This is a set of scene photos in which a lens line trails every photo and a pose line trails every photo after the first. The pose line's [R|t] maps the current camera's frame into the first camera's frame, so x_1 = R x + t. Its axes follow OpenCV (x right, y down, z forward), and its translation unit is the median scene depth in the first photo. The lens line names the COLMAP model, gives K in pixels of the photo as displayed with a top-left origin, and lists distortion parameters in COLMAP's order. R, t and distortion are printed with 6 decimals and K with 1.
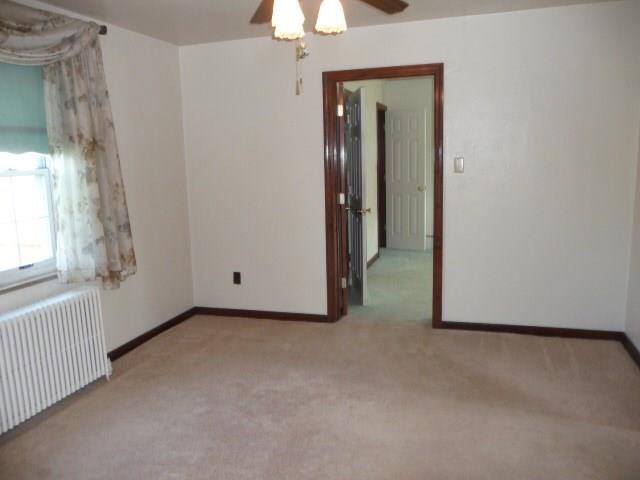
lens RADIAL K [[540.3, 0, 326.2], [0, 540.3, 245.0], [0, 0, 1]] dist [-0.044406, 0.018678]
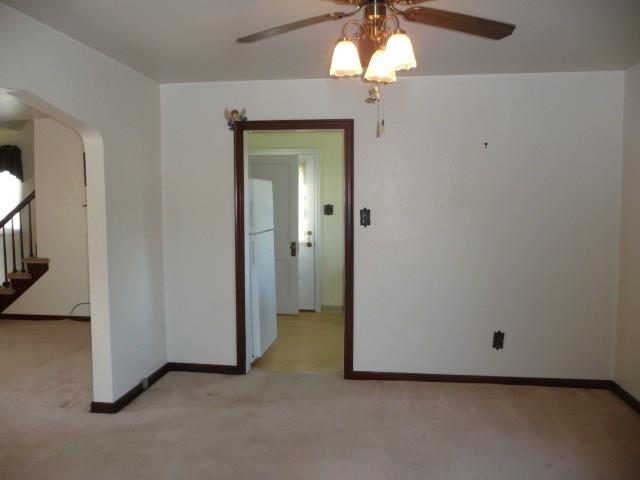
lens RADIAL K [[540.3, 0, 317.5], [0, 540.3, 244.9], [0, 0, 1]] dist [-0.044406, 0.018678]
pose [[0.987634, 0.016785, 0.155876, -0.202666], [-0.002759, 0.995959, -0.089766, -0.003697], [-0.156753, 0.088226, 0.983689, 0.074273]]
